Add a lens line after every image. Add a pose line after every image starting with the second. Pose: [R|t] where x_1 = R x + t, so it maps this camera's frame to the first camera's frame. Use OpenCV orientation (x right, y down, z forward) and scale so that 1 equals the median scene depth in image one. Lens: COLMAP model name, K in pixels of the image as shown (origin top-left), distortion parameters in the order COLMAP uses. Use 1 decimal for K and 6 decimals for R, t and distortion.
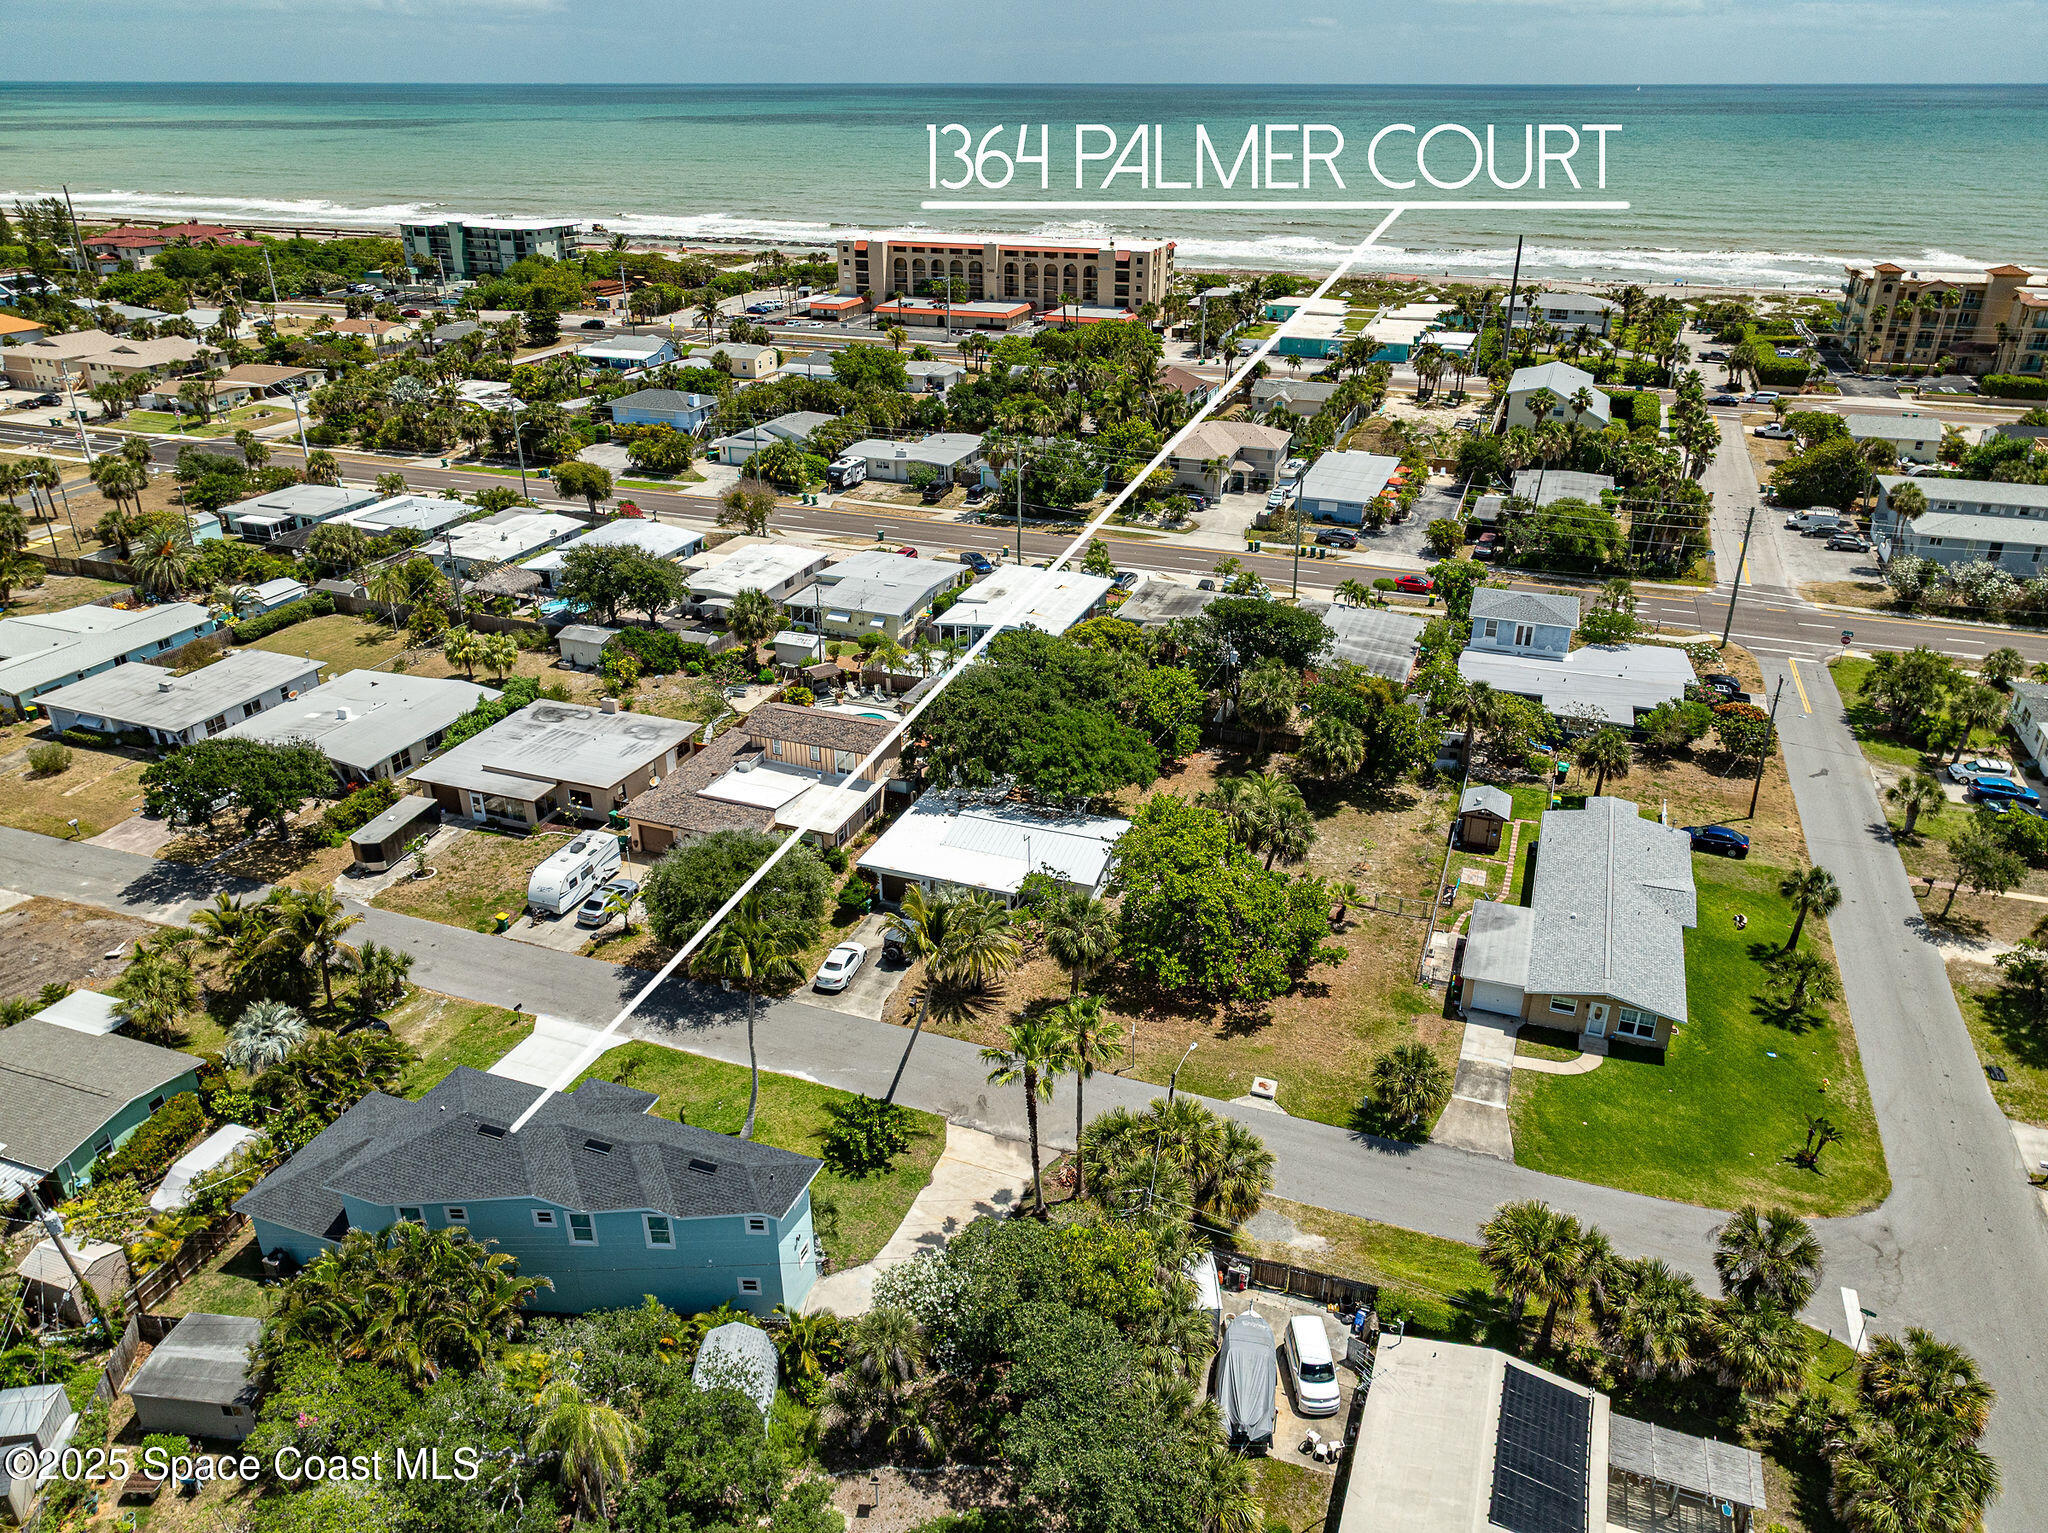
lens RADIAL K [[1428.6, 0, 1023.1], [0, 1428.6, 754.7], [0, 0, 1]] dist [-0.014911, 0.021706]
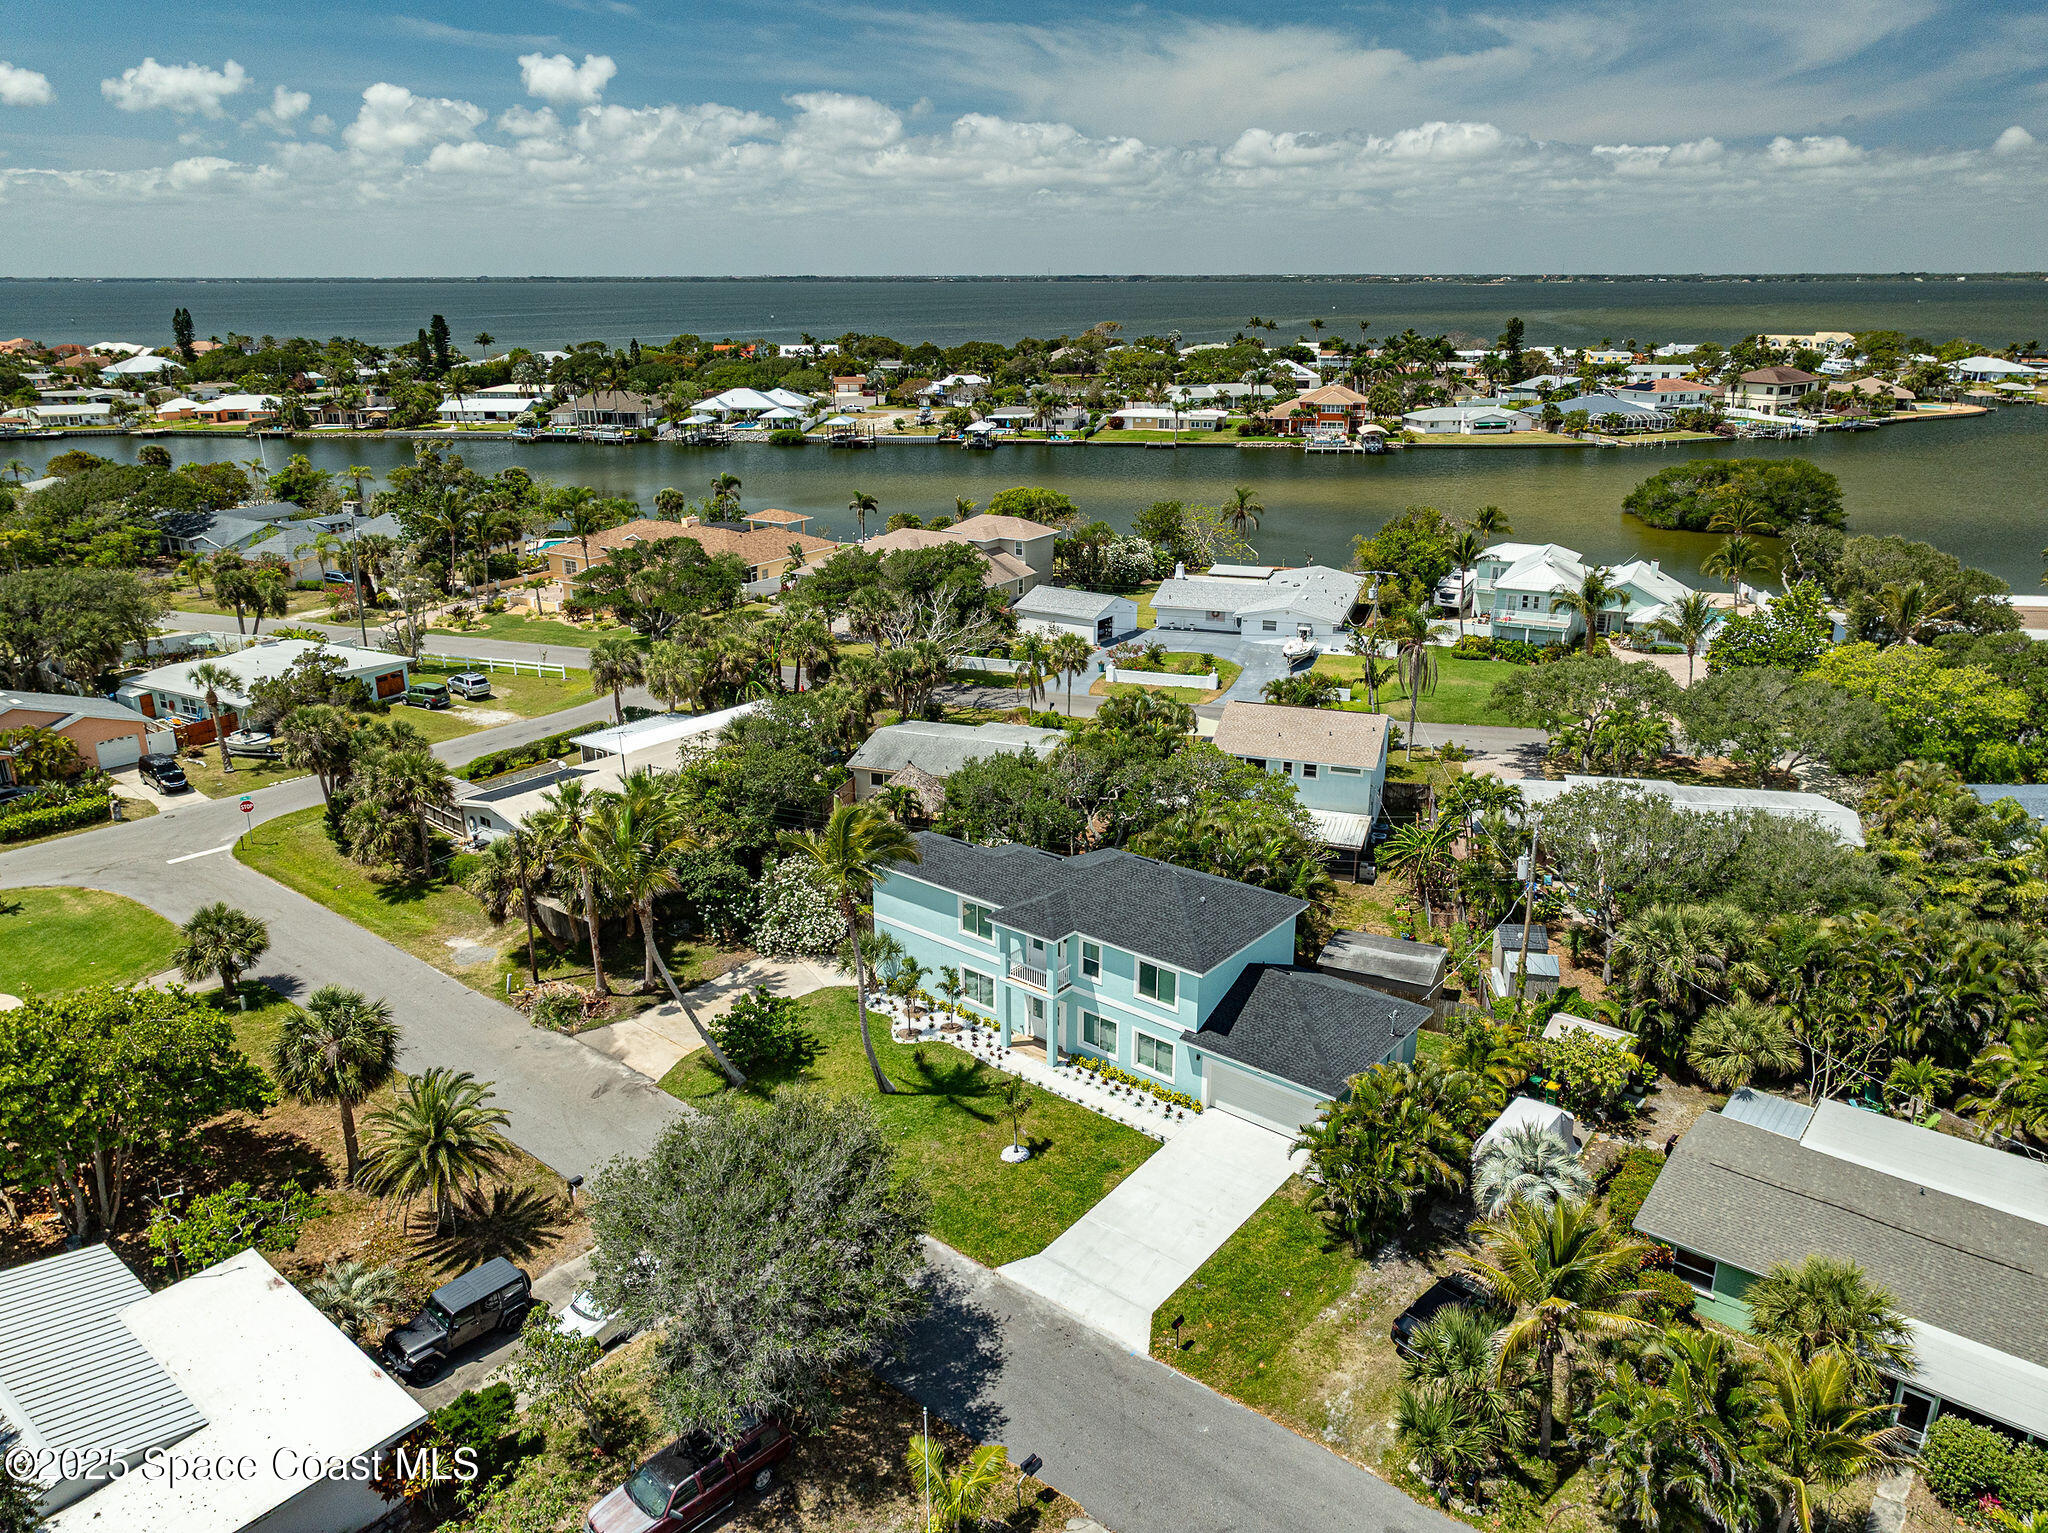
lens RADIAL K [[1431.0, 0, 1031.8], [0, 1431.0, 760.2], [0, 0, 1]] dist [-0.025293, 0.026069]
pose [[-0.949036, -0.093850, 0.300869, -0.326471], [0.138642, 0.732987, 0.665964, -0.267641], [-0.283034, 0.673737, -0.682620, 0.911704]]
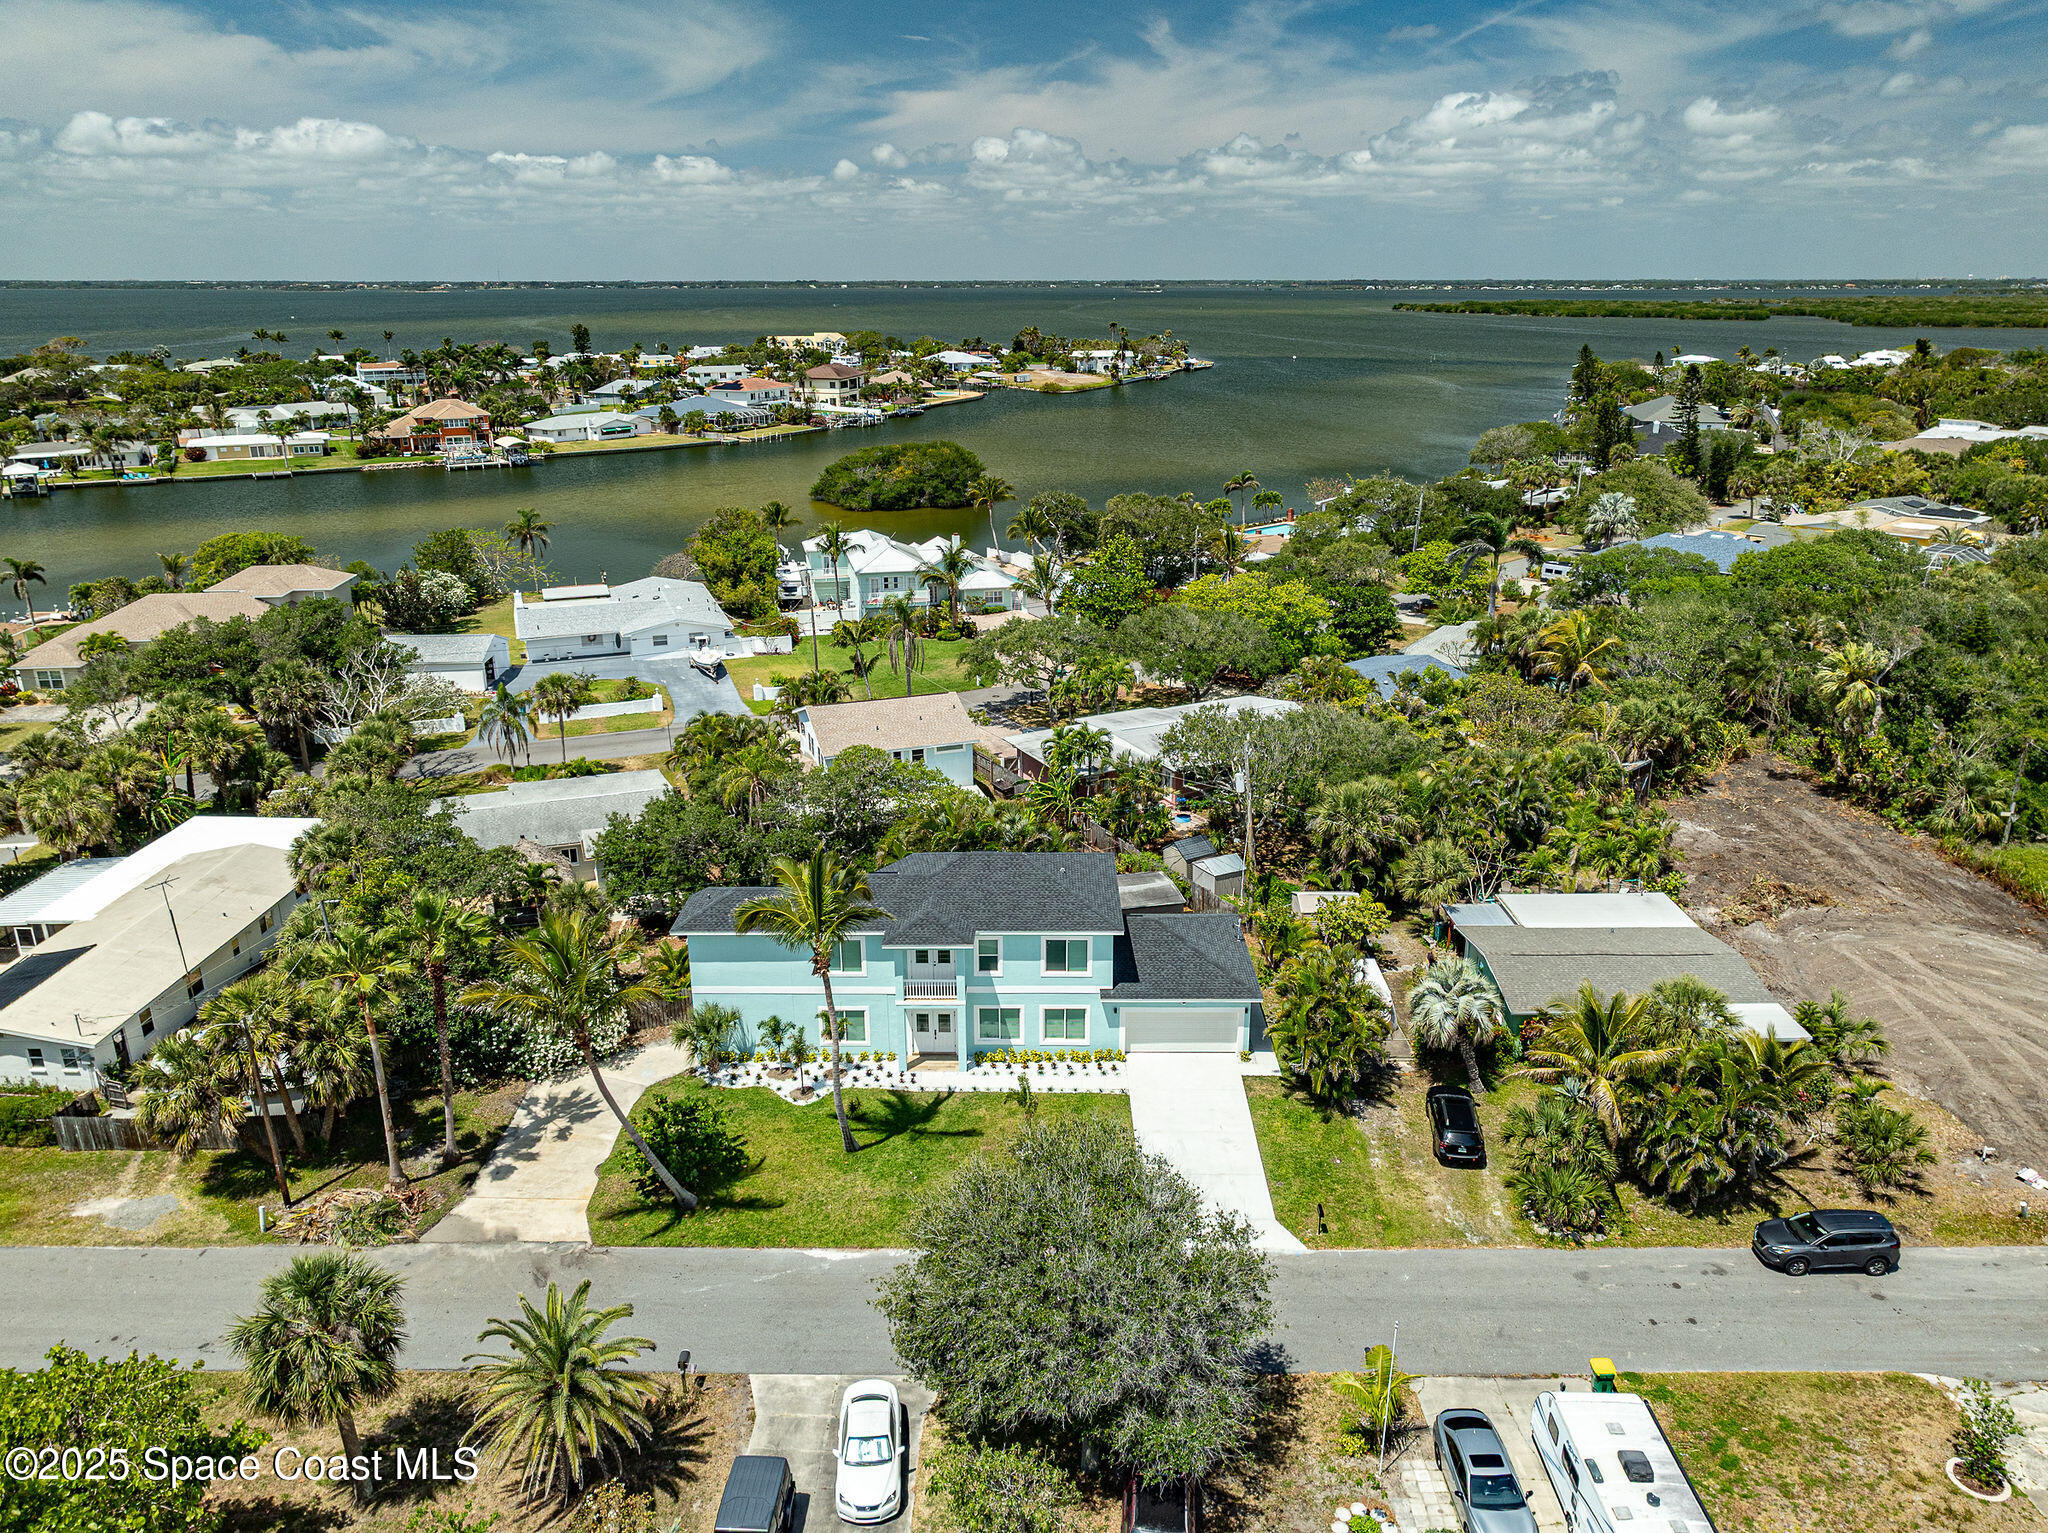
lens RADIAL K [[1428.6, 0, 1023.1], [0, 1428.6, 754.7], [0, 0, 1]] dist [-0.014911, 0.021706]
pose [[-0.937103, 0.113554, -0.330067, -0.033298], [-0.142506, 0.738744, 0.658748, -0.271051], [0.318639, 0.664351, -0.676097, 0.912499]]
